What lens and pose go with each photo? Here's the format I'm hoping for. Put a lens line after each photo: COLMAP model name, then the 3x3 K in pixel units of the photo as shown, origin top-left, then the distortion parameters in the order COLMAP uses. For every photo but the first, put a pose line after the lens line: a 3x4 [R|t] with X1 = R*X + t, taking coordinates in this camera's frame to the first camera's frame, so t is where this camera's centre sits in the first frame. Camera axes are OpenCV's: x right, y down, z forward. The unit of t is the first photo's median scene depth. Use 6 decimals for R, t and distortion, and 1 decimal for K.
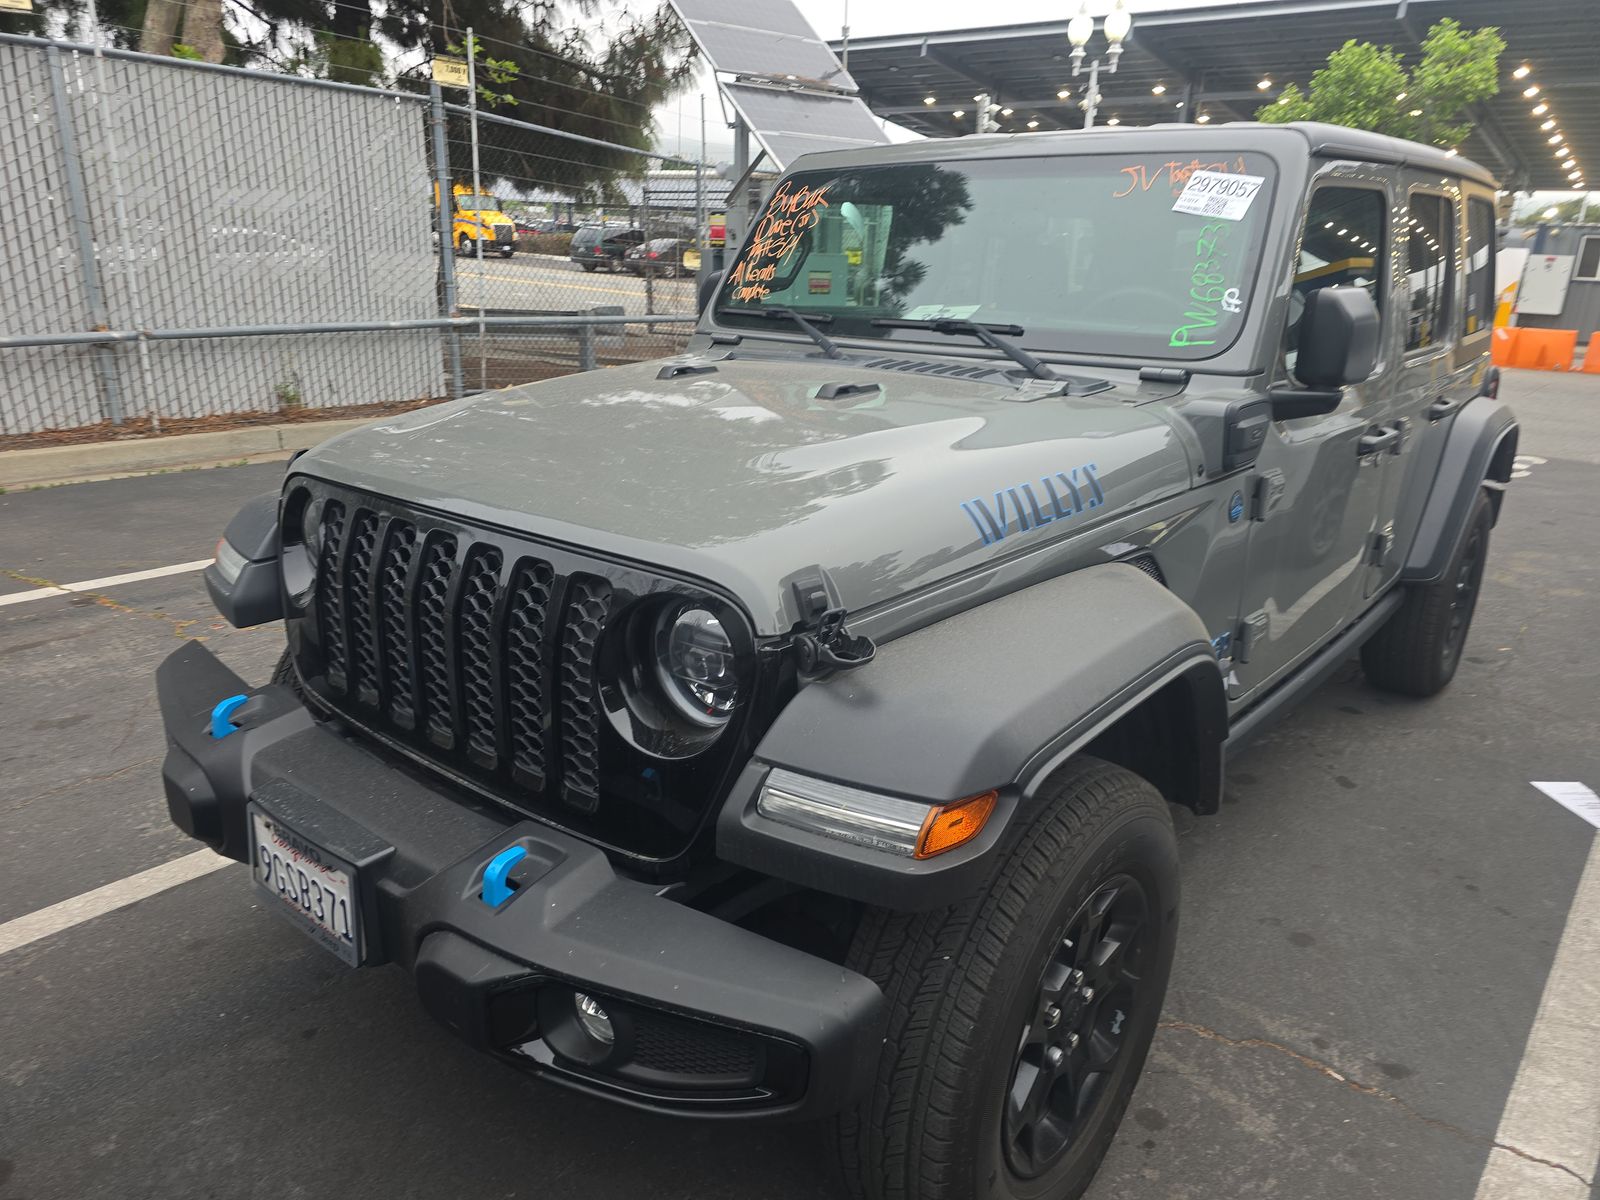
lens RADIAL K [[1078.8, 0, 793.2], [0, 1078.8, 603.7], [0, 0, 1]] dist [0.030303, -0.019326]
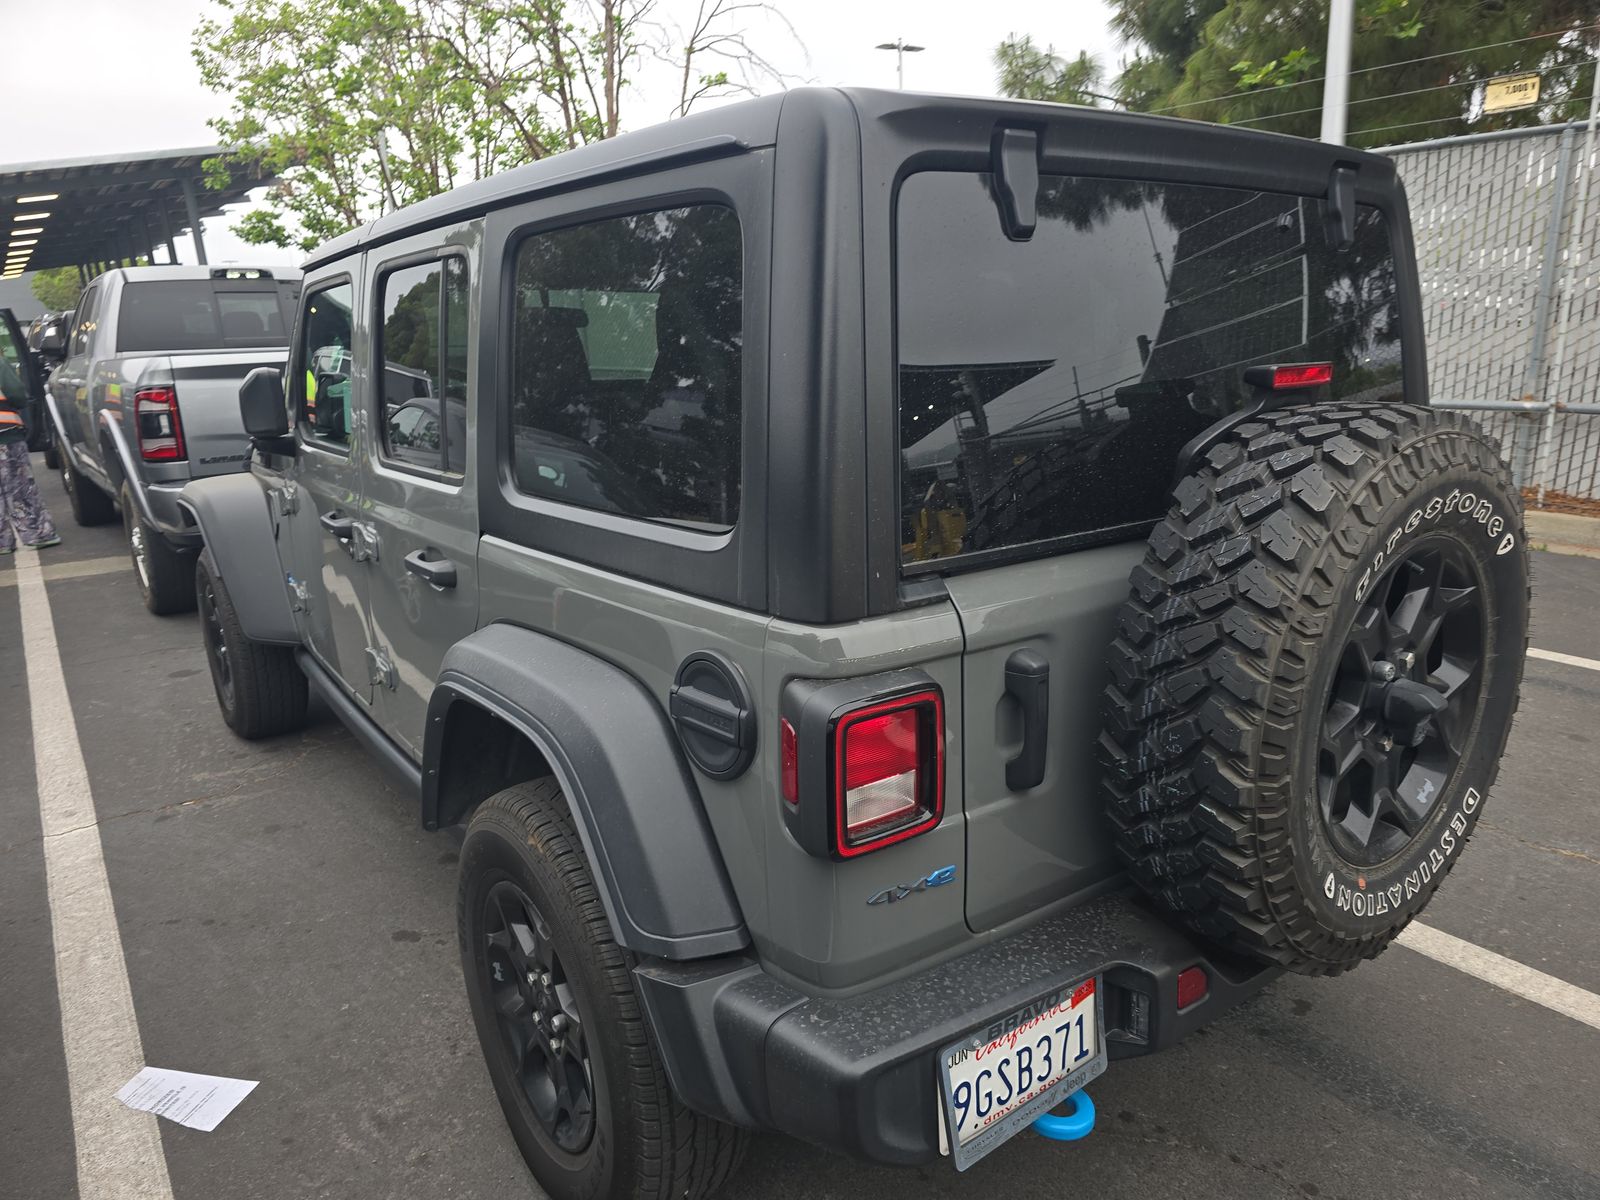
lens RADIAL K [[1146.9, 0, 788.9], [0, 1146.9, 601.4], [0, 0, 1]] dist [0.003158, -0.001324]
pose [[-0.261416, 0.213284, -0.941367, 0.571350], [-0.282272, 0.915752, 0.285867, -0.193543], [0.923030, 0.340452, -0.179188, 0.633889]]
